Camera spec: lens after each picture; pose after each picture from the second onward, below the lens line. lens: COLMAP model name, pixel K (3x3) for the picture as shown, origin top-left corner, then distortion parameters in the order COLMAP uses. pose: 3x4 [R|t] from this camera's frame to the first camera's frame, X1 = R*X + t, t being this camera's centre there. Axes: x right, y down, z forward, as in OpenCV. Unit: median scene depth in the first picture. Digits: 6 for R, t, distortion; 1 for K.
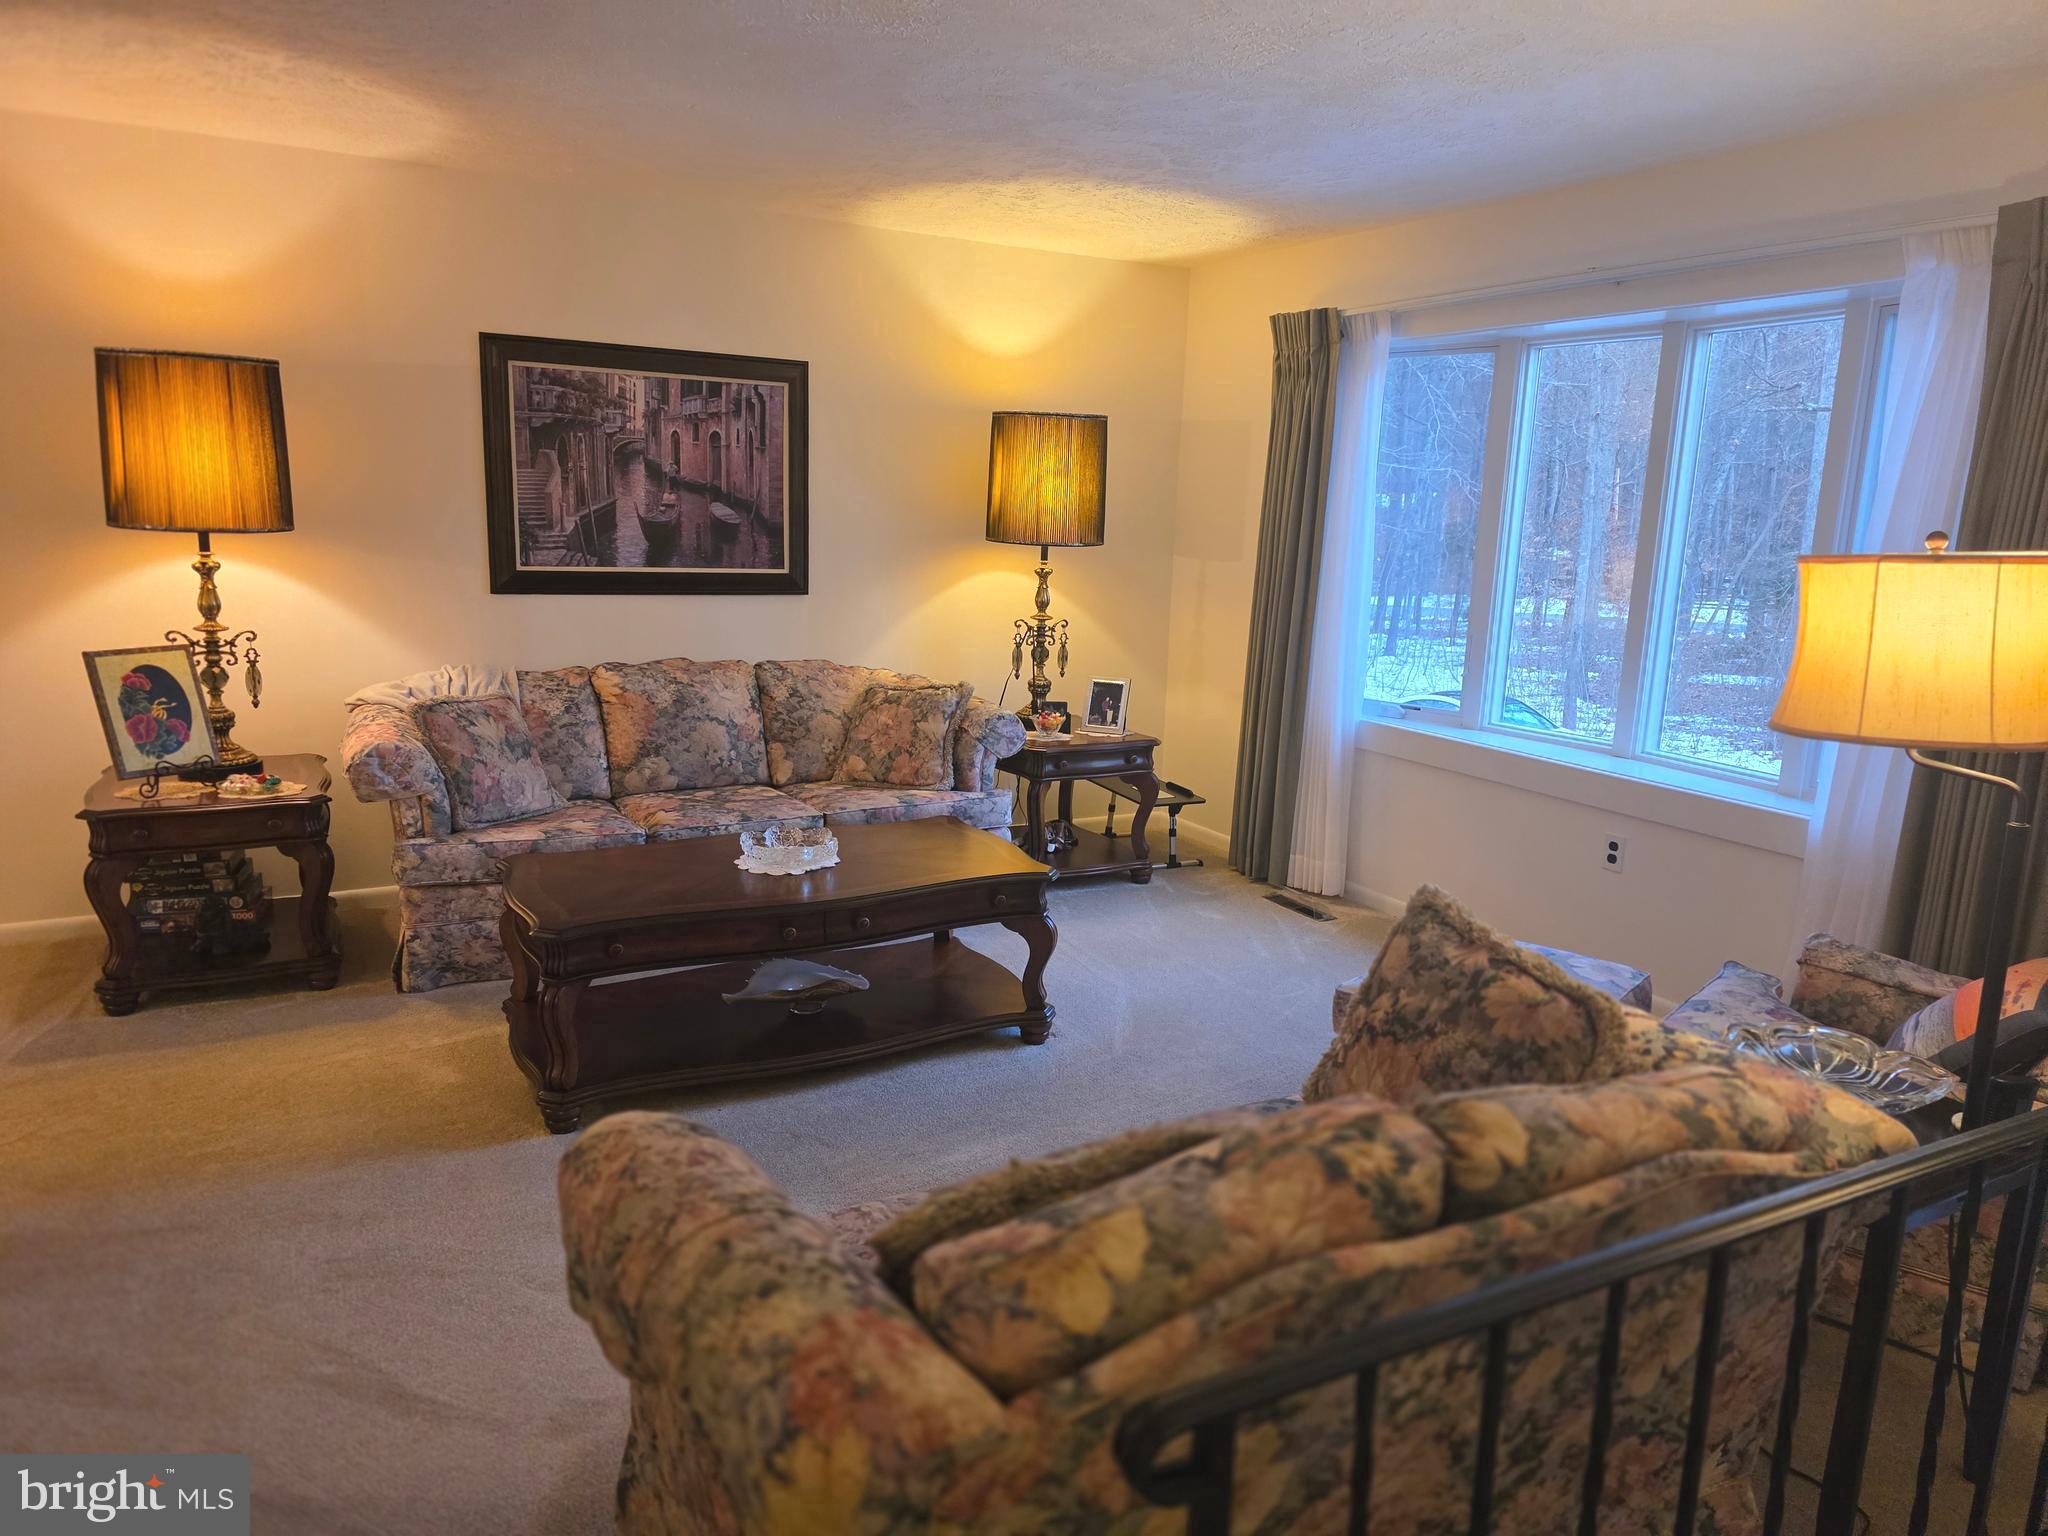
lens RADIAL K [[1349.6, 0, 1017.4], [0, 1349.6, 770.1], [0, 0, 1]] dist [0.080369, -0.073463]
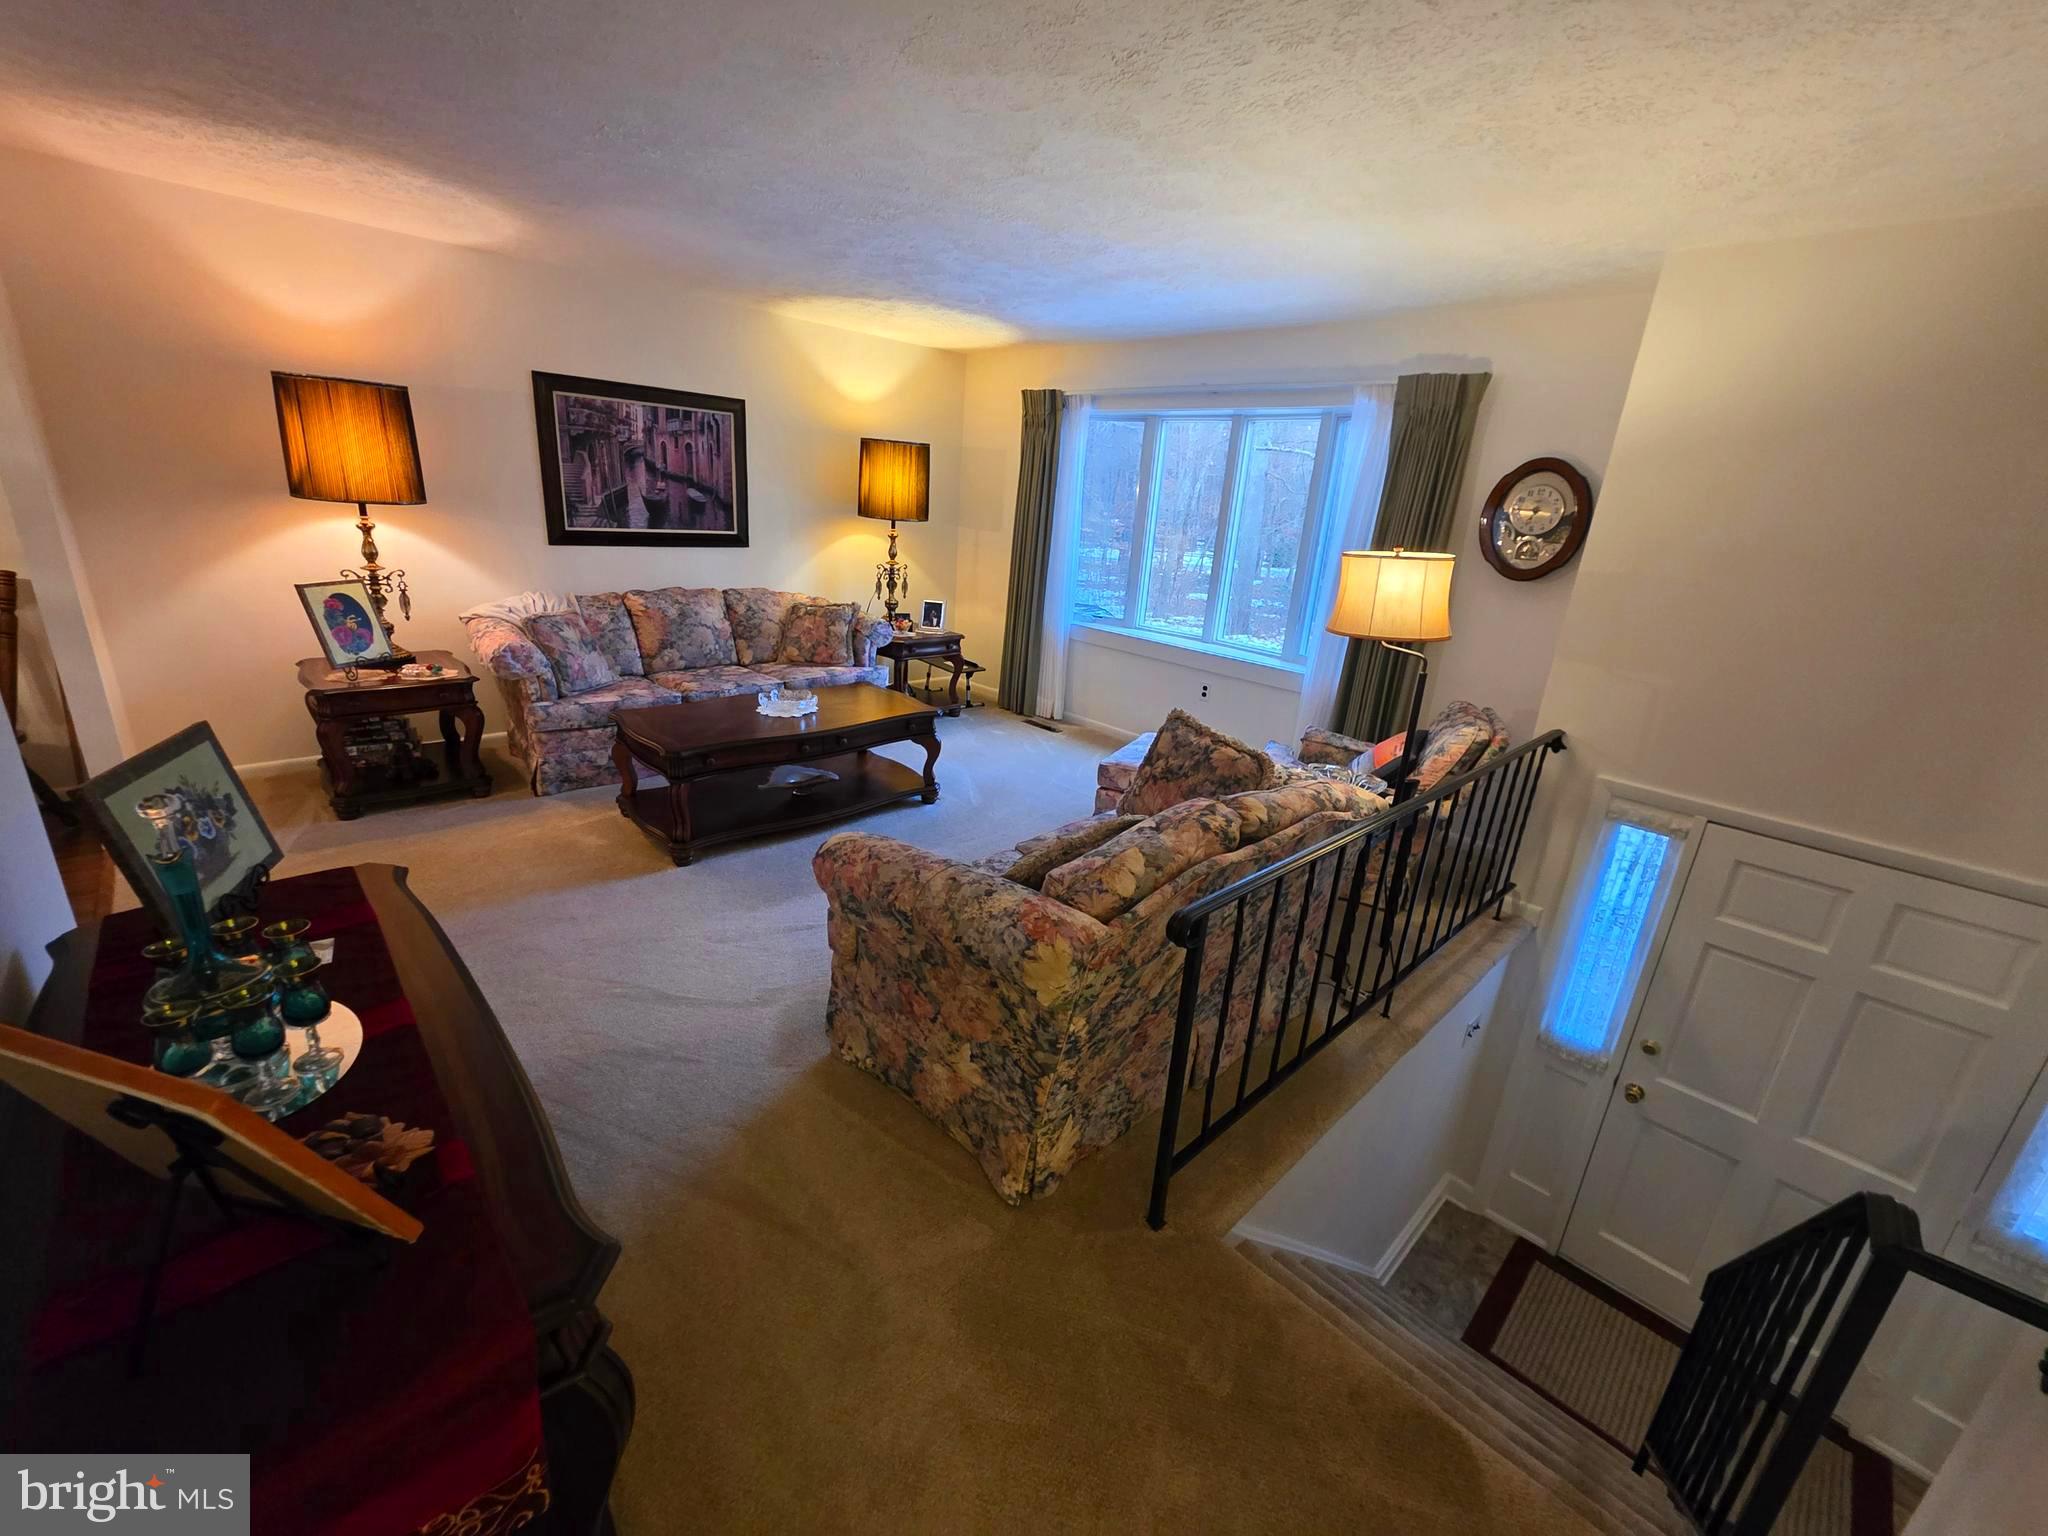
lens RADIAL K [[818.5, 0, 1014.6], [0, 818.5, 759.8], [0, 0, 1]] dist [0.003442, 0.000196]
pose [[0.965581, -0.048219, 0.255592, -0.145705], [0.014060, 0.990906, 0.133821, -0.004426], [-0.259721, -0.125621, 0.957478, -0.082064]]
